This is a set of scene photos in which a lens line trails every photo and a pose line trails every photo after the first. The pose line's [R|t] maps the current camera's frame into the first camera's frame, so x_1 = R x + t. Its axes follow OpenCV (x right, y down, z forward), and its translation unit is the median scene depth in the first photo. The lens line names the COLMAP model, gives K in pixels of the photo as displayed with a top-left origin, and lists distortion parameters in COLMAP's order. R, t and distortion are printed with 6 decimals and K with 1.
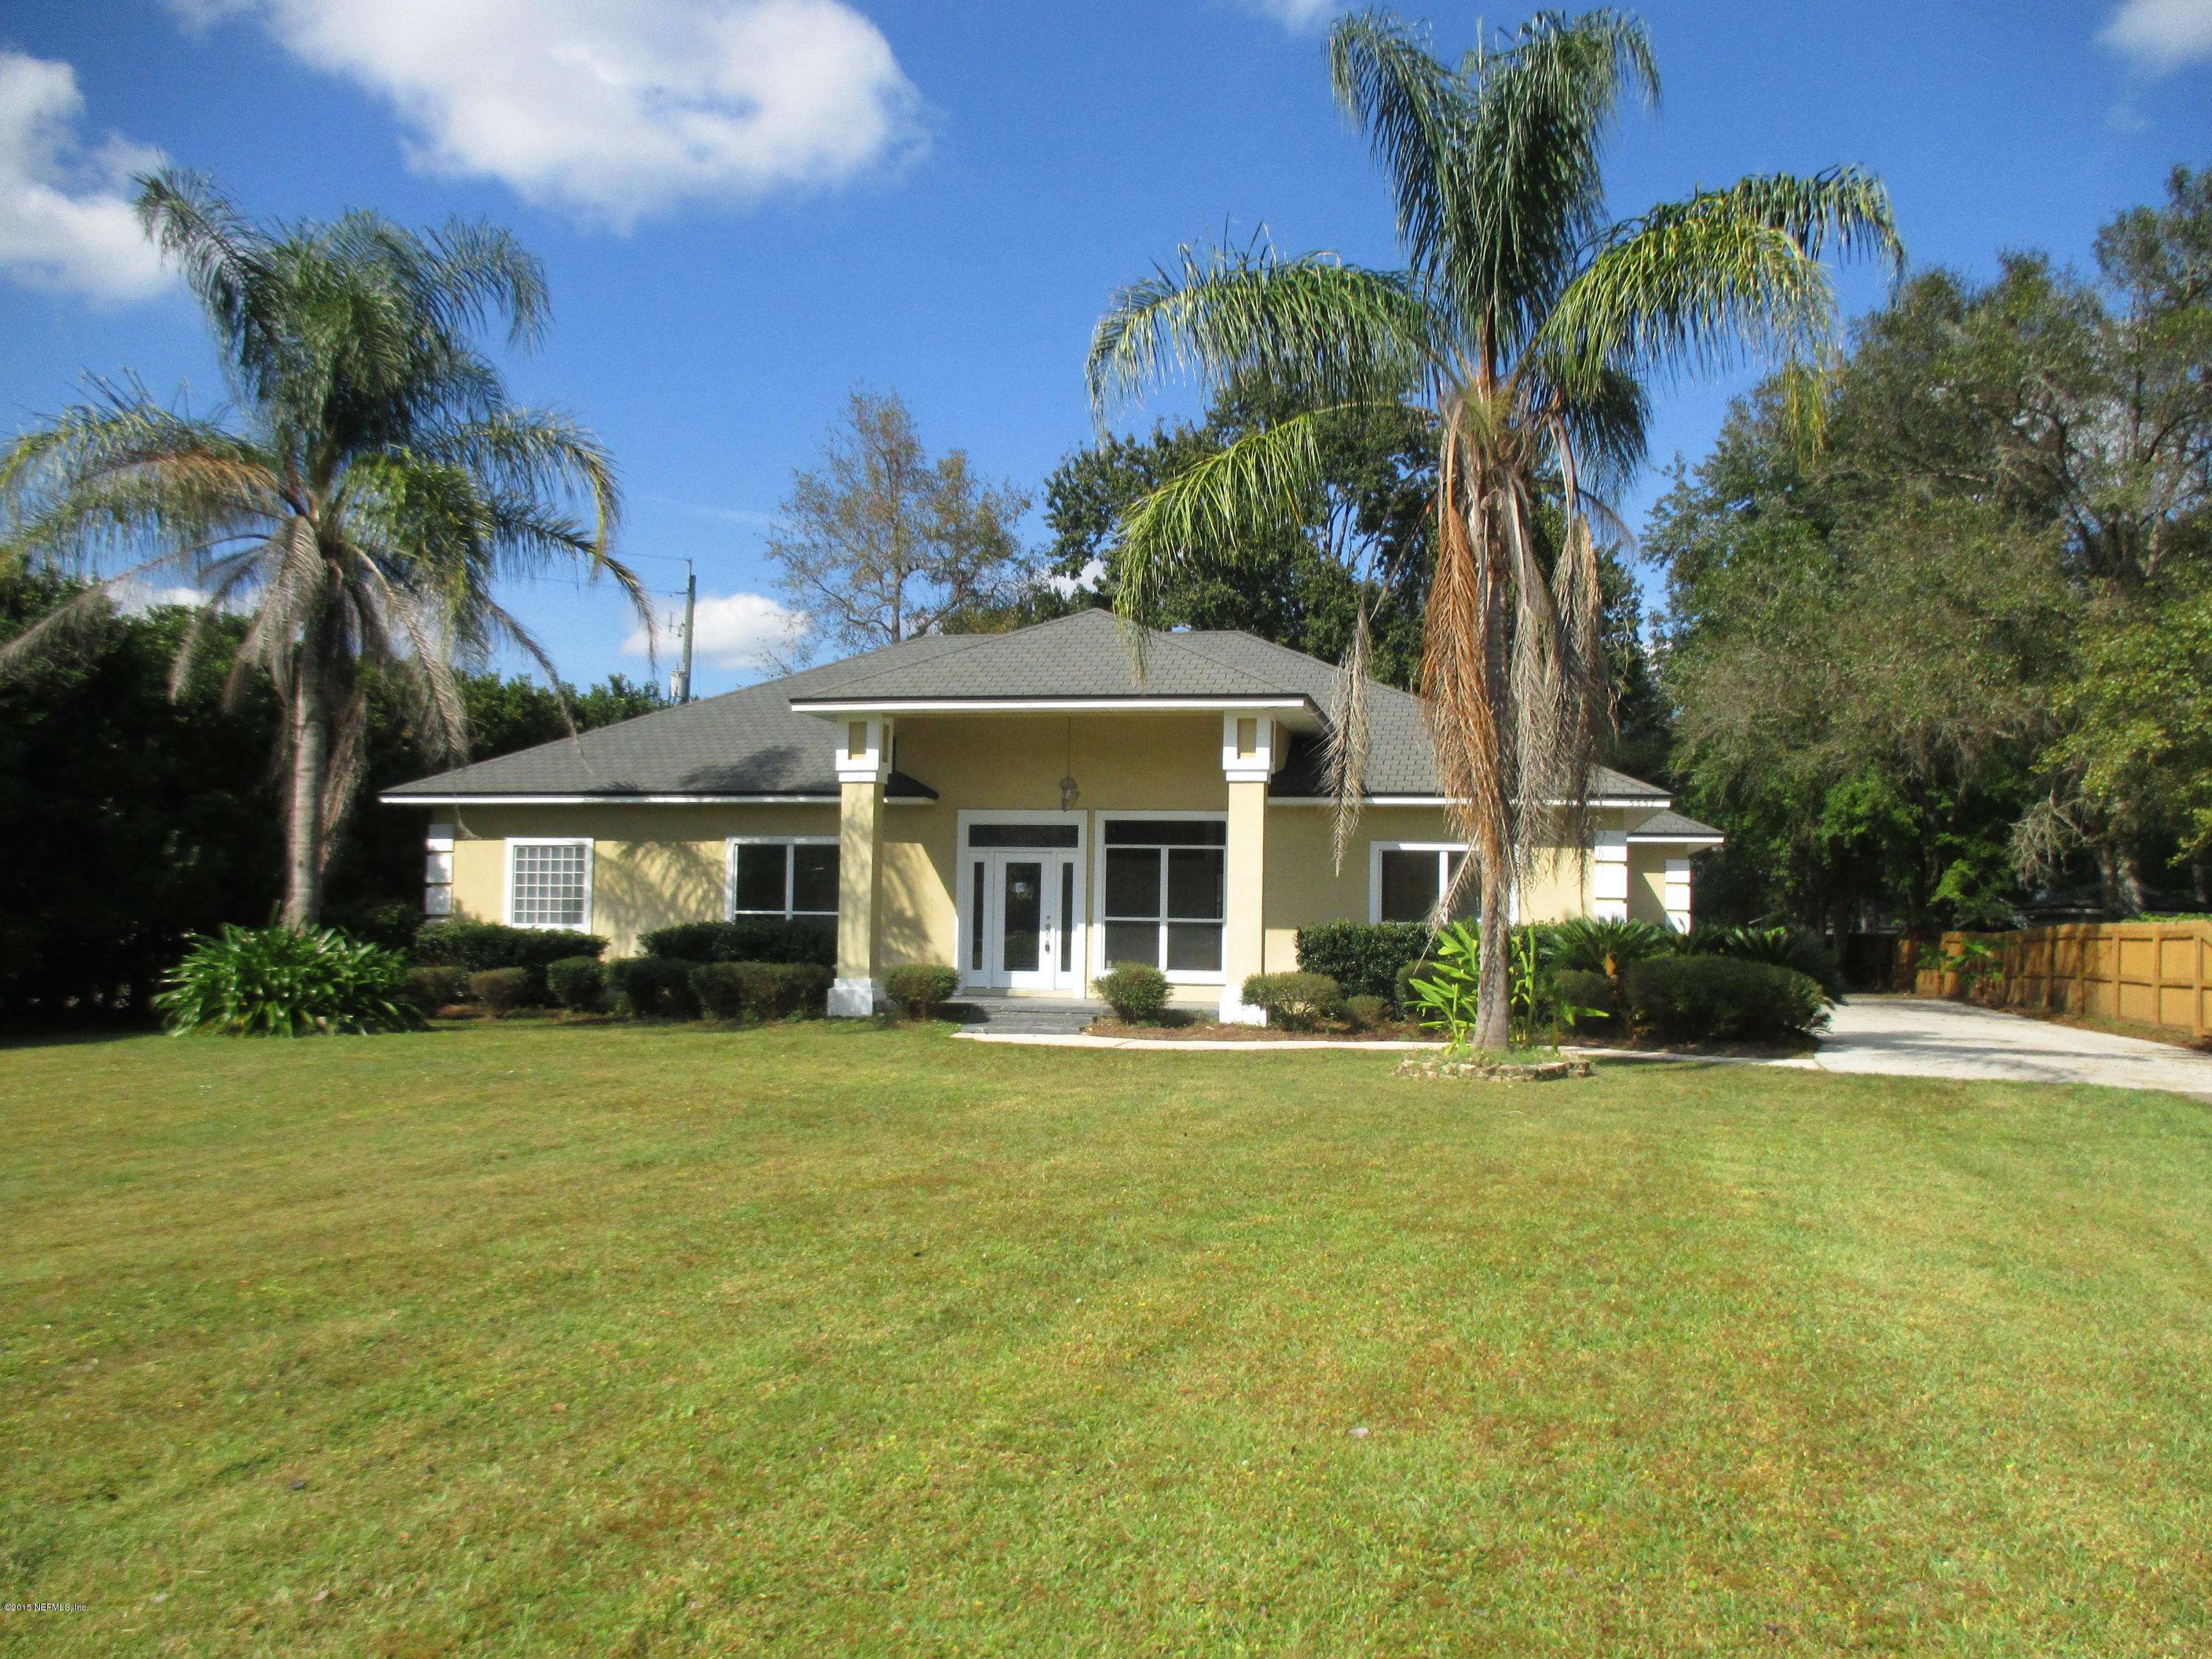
lens RADIAL K [[1904.1, 0, 1103.5], [0, 1904.1, 728.0], [0, 0, 1]] dist [0.006101, 0.000878]
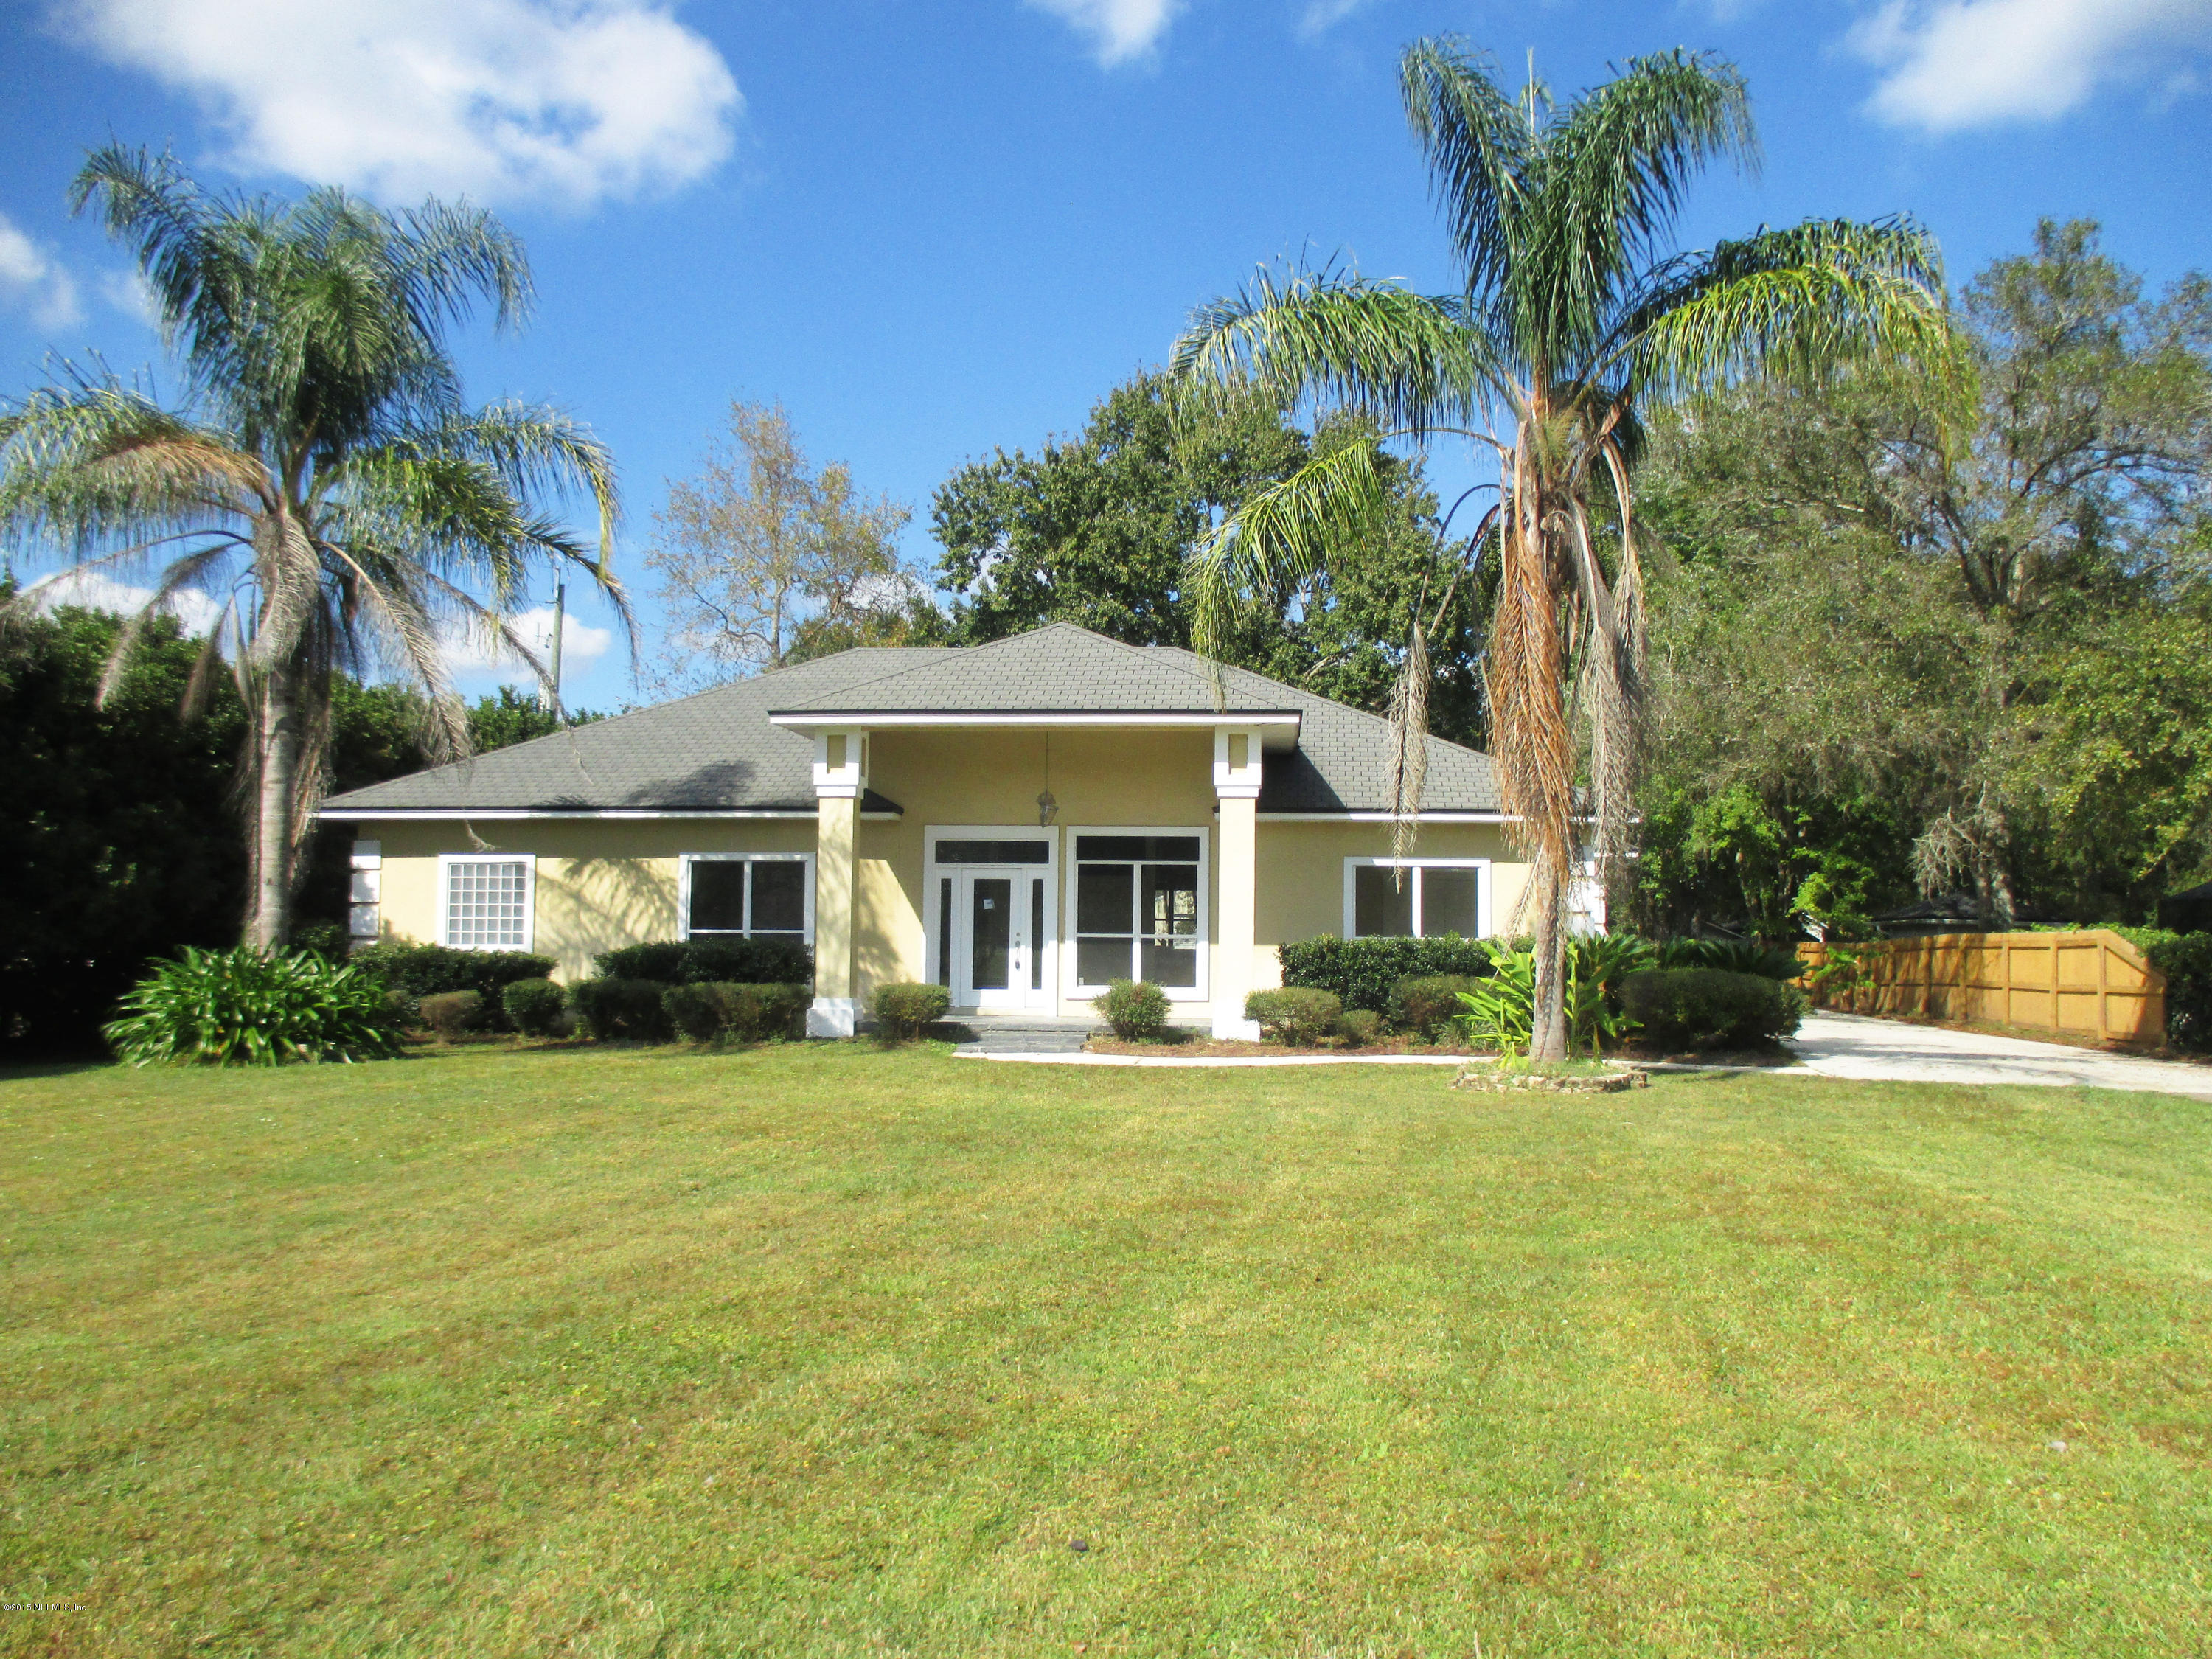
lens RADIAL K [[1901.3, 0, 1109.6], [0, 1901.3, 698.4], [0, 0, 1]] dist [-0.005405, 0.000218]
pose [[0.993358, 0.007616, 0.114812, -0.097749], [-0.004863, 0.999694, -0.024237, 0.000635], [-0.114961, 0.023518, 0.993092, 0.011531]]
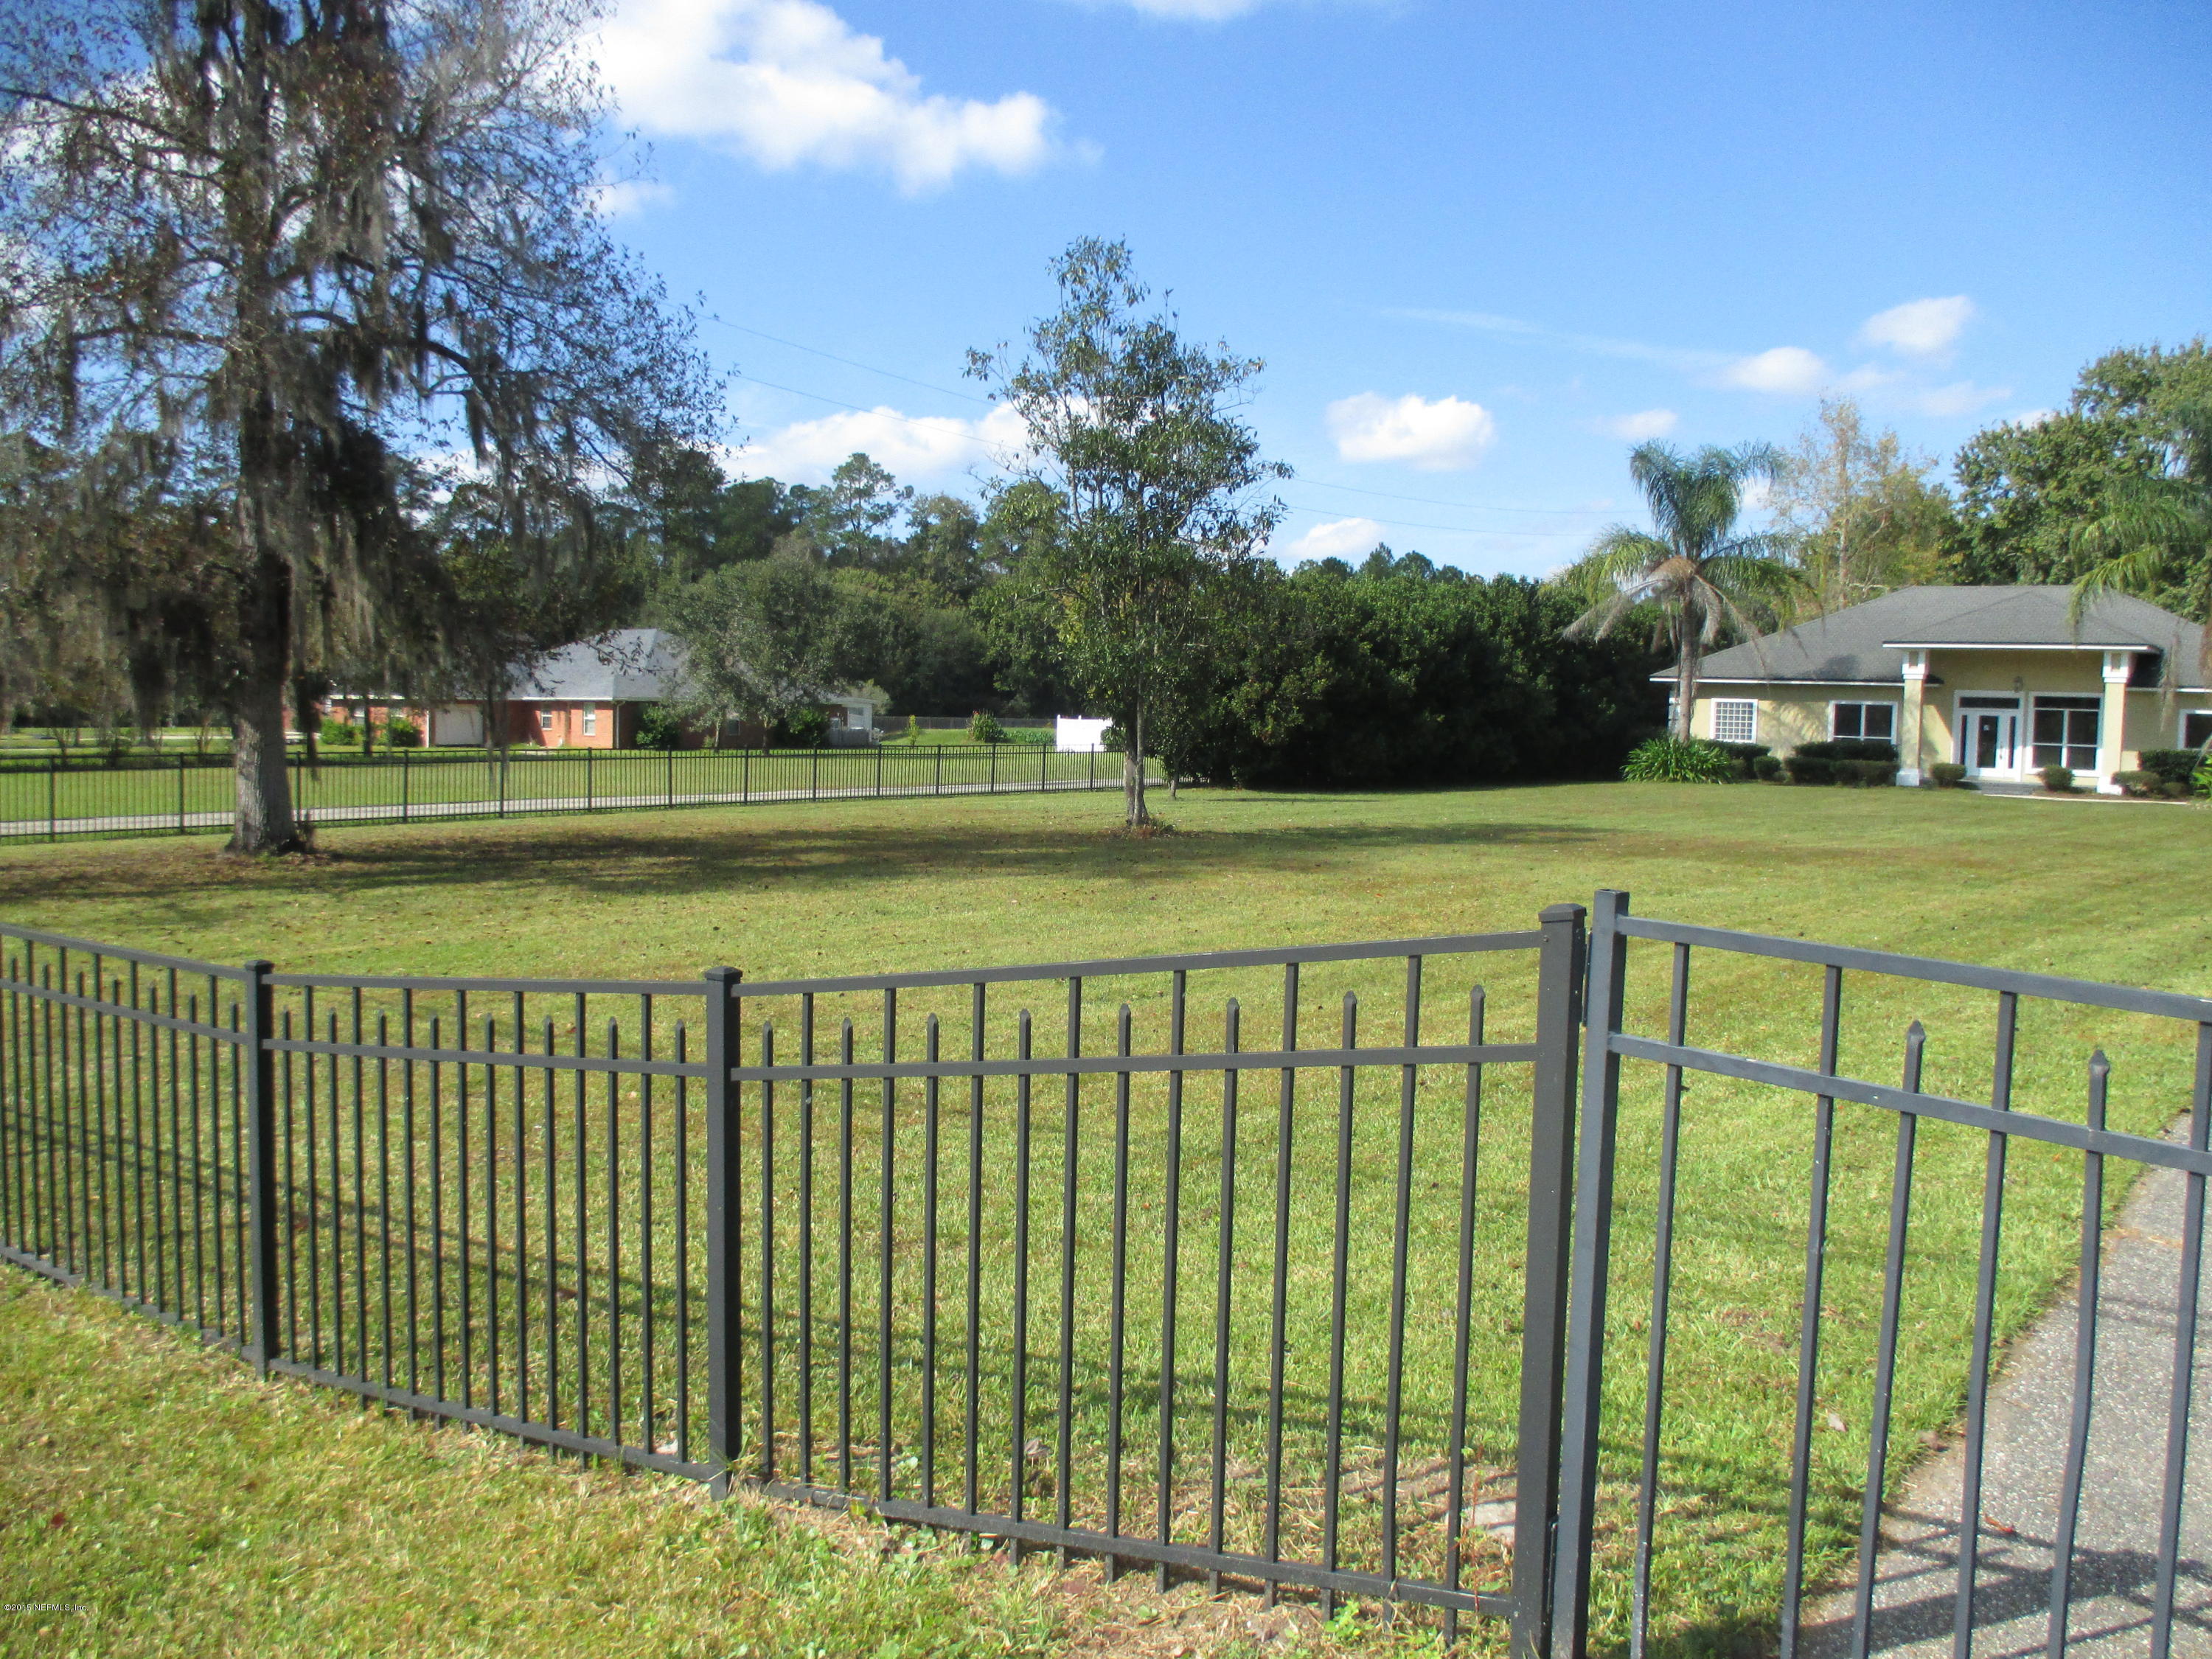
lens RADIAL K [[1891.9, 0, 1101.8], [0, 1891.9, 806.3], [0, 0, 1]] dist [-0.004871, 0.030123]
pose [[0.928086, 0.034424, -0.370771, -0.175559], [0.019478, 0.989866, 0.140659, -0.143796], [0.371856, -0.137766, 0.918011, -1.295816]]
